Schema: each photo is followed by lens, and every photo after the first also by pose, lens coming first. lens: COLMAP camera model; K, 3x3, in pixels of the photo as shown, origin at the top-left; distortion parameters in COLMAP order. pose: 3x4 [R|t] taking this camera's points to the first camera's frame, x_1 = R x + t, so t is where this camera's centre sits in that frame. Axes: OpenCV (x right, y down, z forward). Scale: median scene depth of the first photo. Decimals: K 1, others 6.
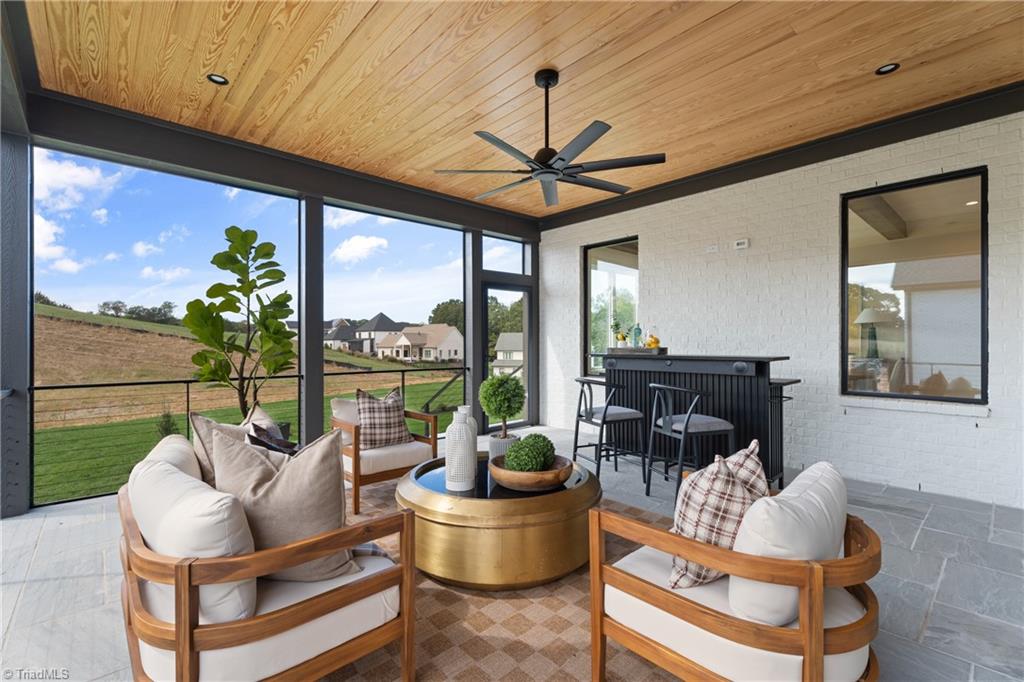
lens RADIAL K [[457.3, 0, 503.3], [0, 457.3, 339.7], [0, 0, 1]] dist [0.001214, 0.000106]
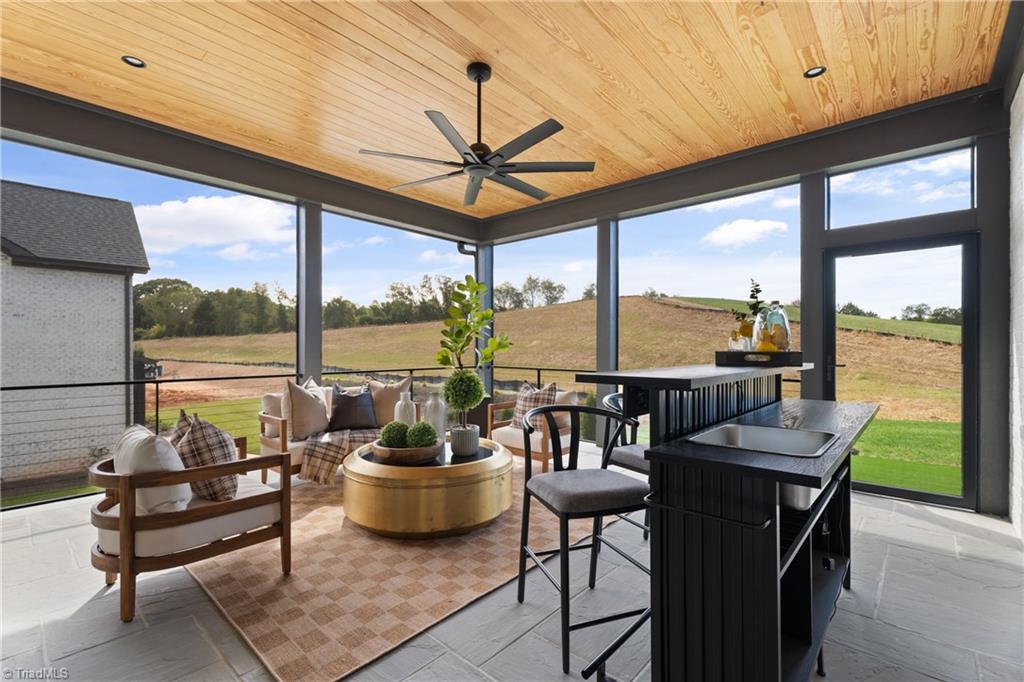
lens RADIAL K [[457.3, 0, 503.2], [0, 457.3, 346.3], [0, 0, 1]] dist [0.001214, 0.000106]
pose [[0.098850, -0.001452, -0.995101, 0.496151], [0.006797, 0.999977, -0.000784, 0.006599], [0.995079, -0.006686, 0.098858, 0.436227]]
